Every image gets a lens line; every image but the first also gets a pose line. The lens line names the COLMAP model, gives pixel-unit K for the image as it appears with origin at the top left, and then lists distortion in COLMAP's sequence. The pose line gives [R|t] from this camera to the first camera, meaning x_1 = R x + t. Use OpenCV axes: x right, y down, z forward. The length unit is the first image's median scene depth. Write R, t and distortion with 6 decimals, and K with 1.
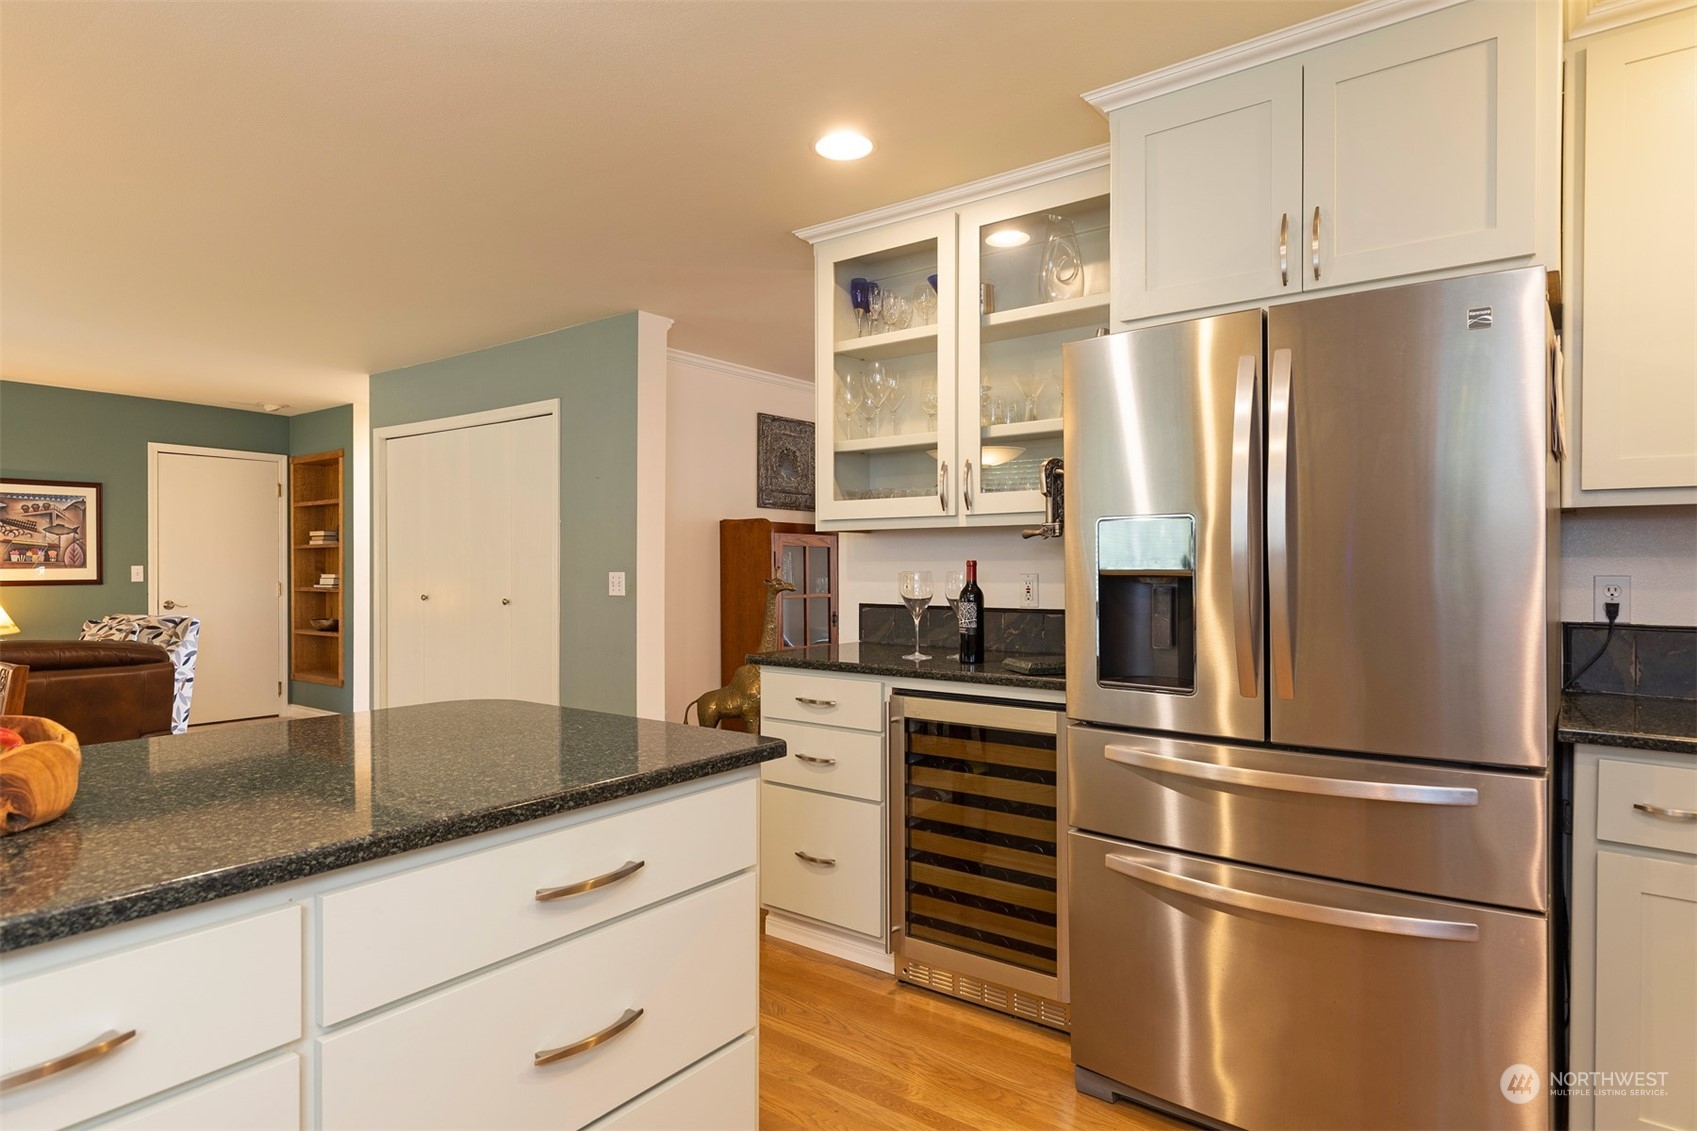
lens RADIAL K [[942.6, 0, 833.2], [0, 942.6, 573.3], [0, 0, 1]] dist [0.013578, -0.002096]
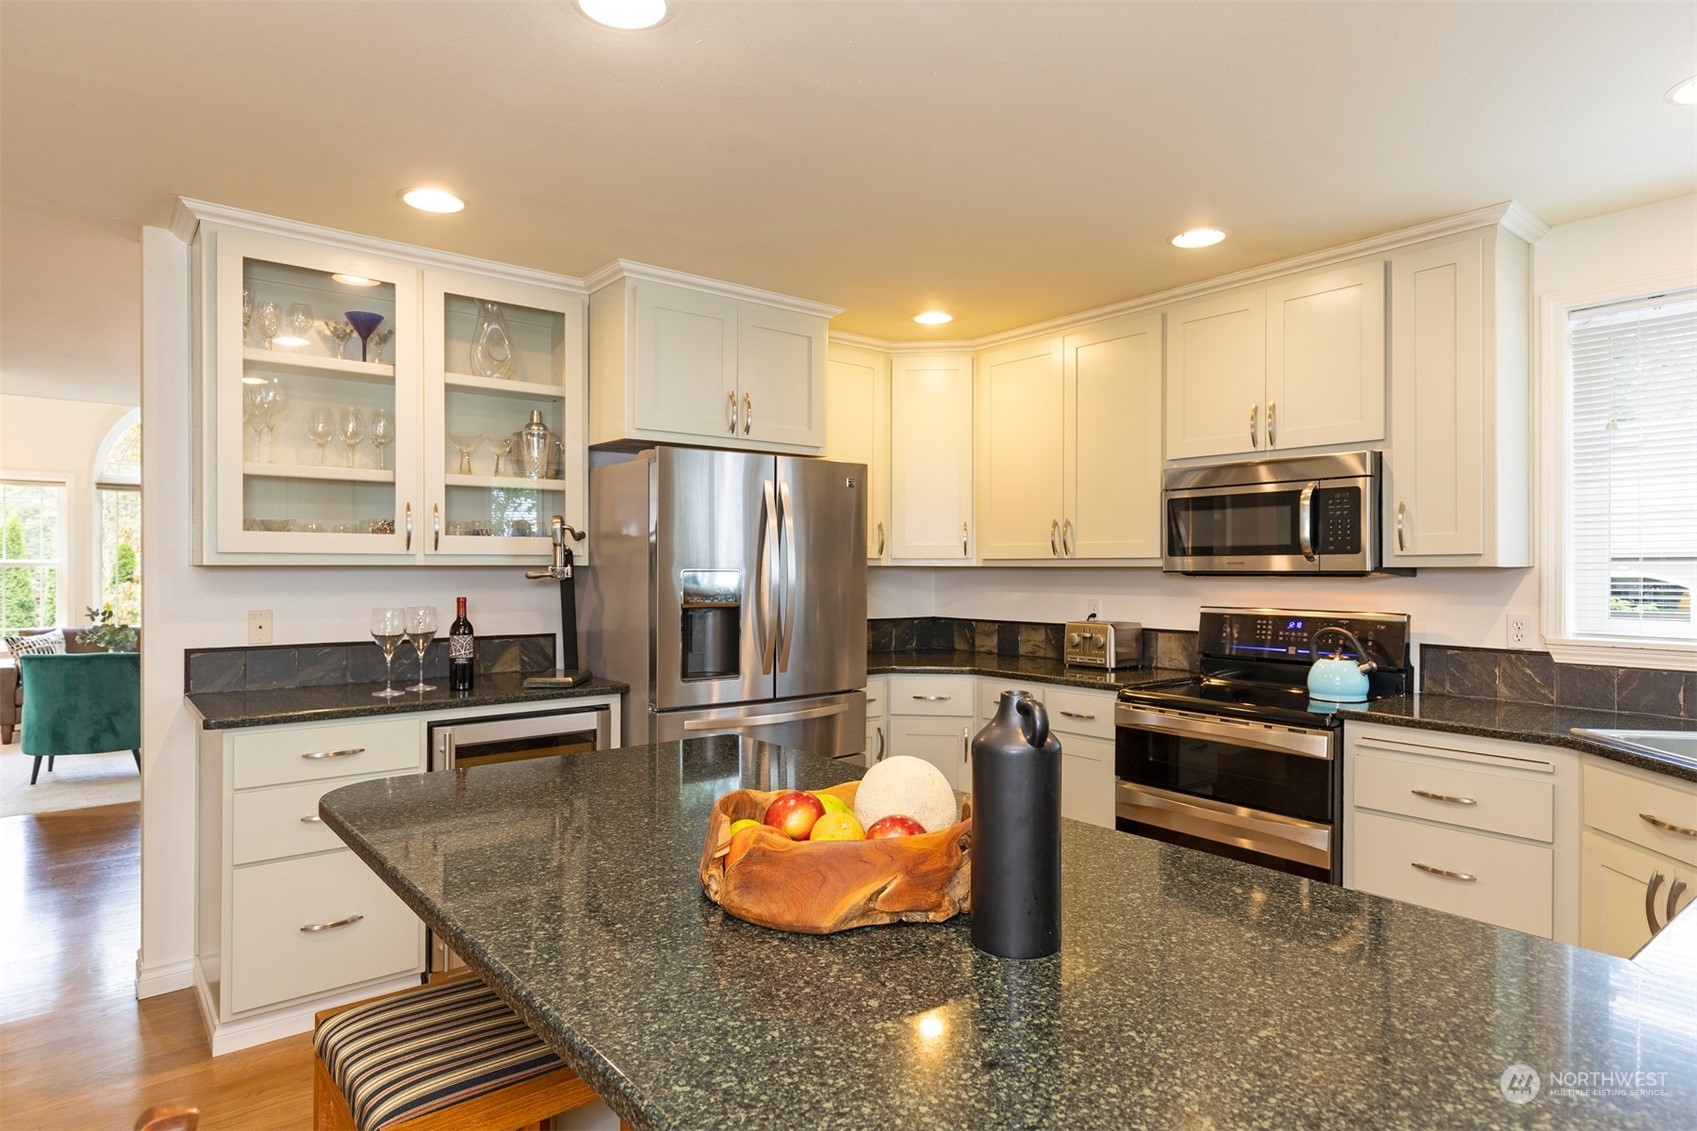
lens RADIAL K [[942.6, 0, 837.2], [0, 942.6, 567.3], [0, 0, 1]] dist [0.013578, -0.002096]
pose [[0.247480, 0.003397, 0.968887, -0.815943], [0.010948, 0.999920, -0.006302, -0.036151], [-0.968831, 0.012166, 0.247423, 0.296628]]
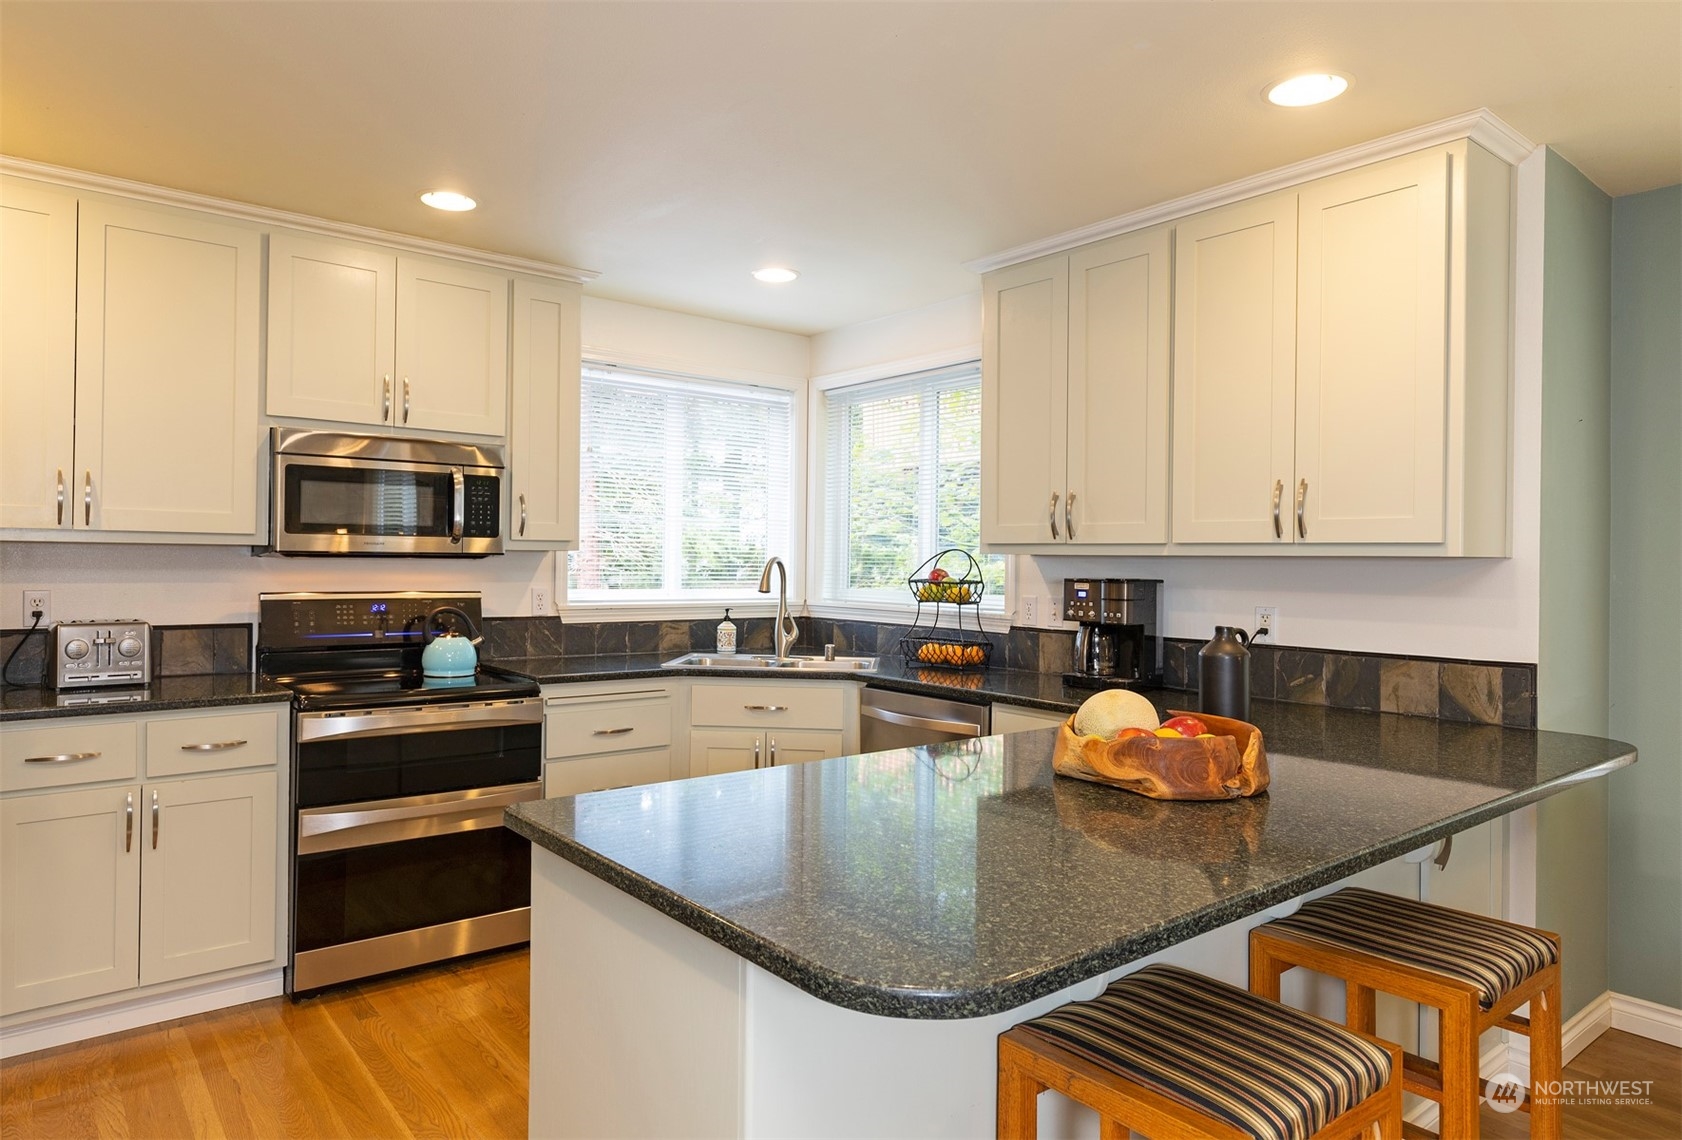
lens RADIAL K [[1015.5, 0, 799.5], [0, 1015.5, 553.3], [0, 0, 1]] dist [0.009580, -0.001125]
pose [[-0.967733, -0.009370, 0.251803, -0.325348], [-0.008317, 0.999952, 0.005245, -0.042120], [-0.251840, 0.002982, -0.967764, 1.113926]]
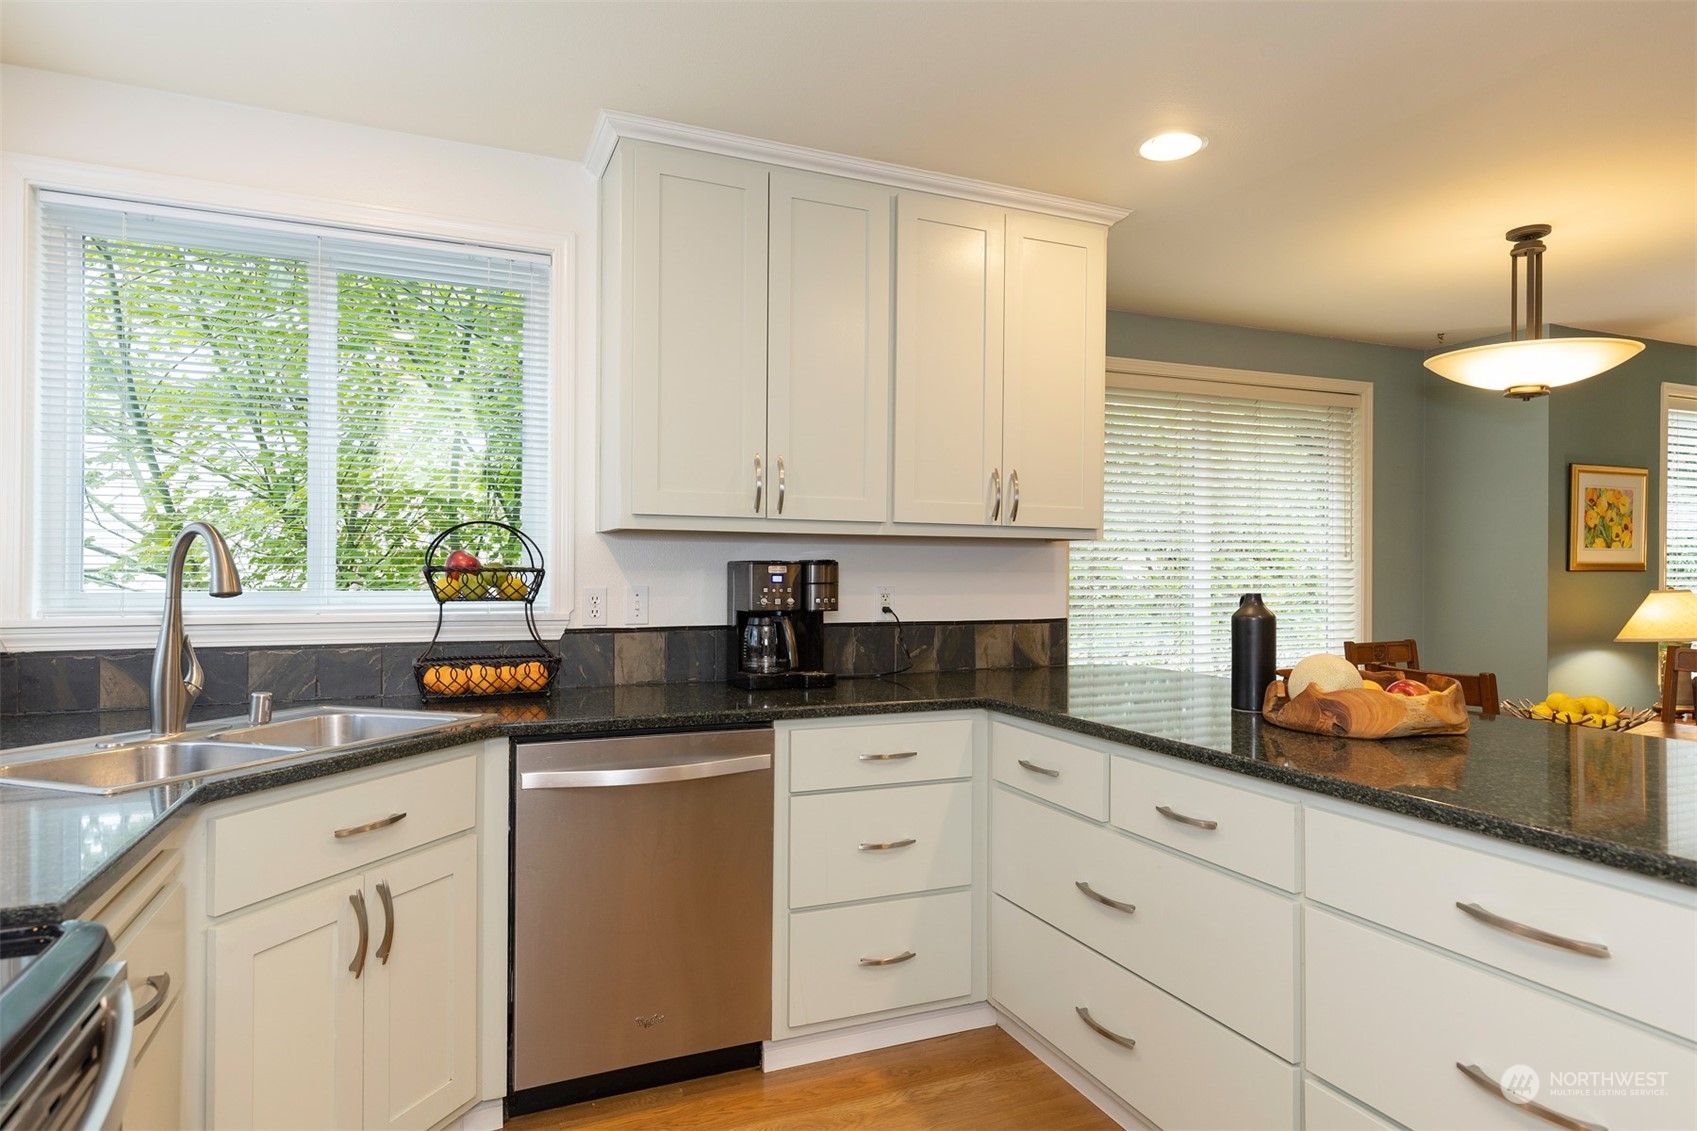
lens RADIAL K [[942.6, 0, 853.7], [0, 942.6, 556.7], [0, 0, 1]] dist [0.013578, -0.002096]
pose [[-0.495065, -0.014746, -0.868731, 0.411202], [-0.015433, 0.999847, -0.008176, -0.007206], [0.868719, 0.009359, -0.495217, 0.424079]]
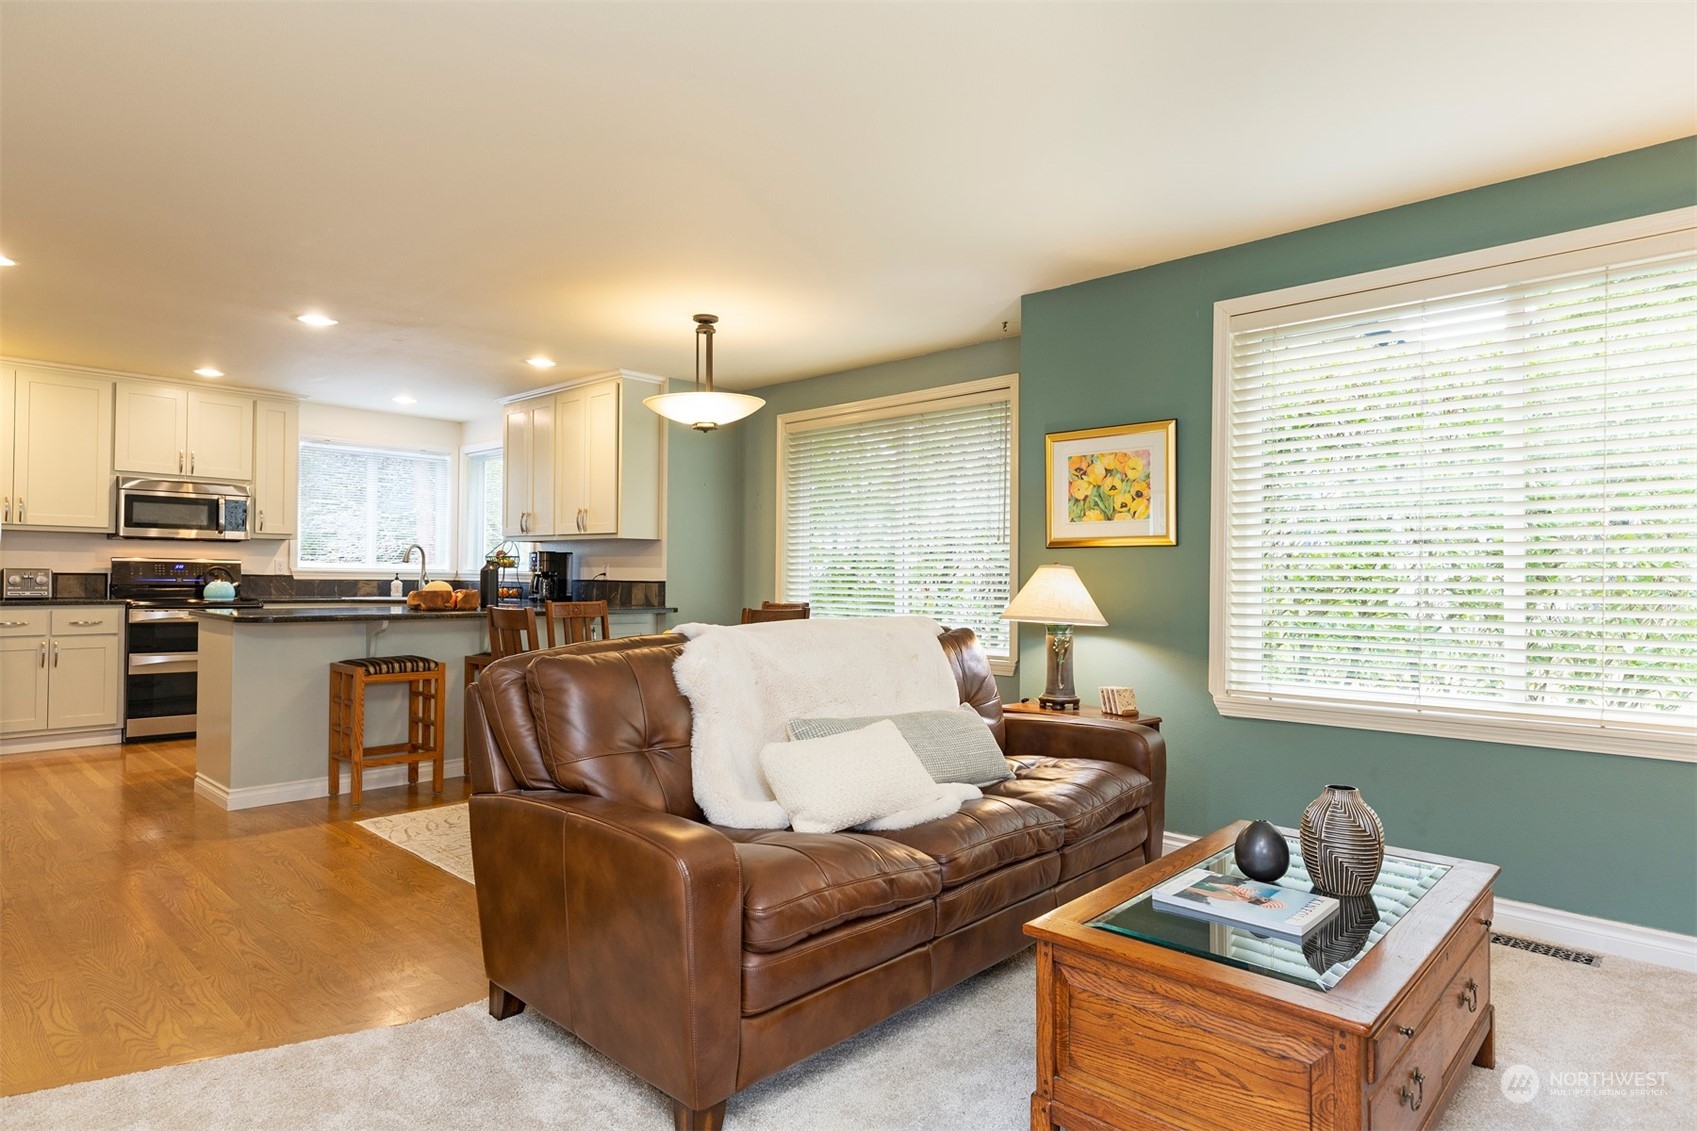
lens RADIAL K [[942.6, 0, 843.3], [0, 942.6, 566.9], [0, 0, 1]] dist [0.013578, -0.002096]
pose [[-0.994261, -0.010395, 0.106471, -1.355478], [-0.010168, 0.999945, 0.002671, 0.013729], [-0.106493, 0.001573, -0.994312, 2.149276]]
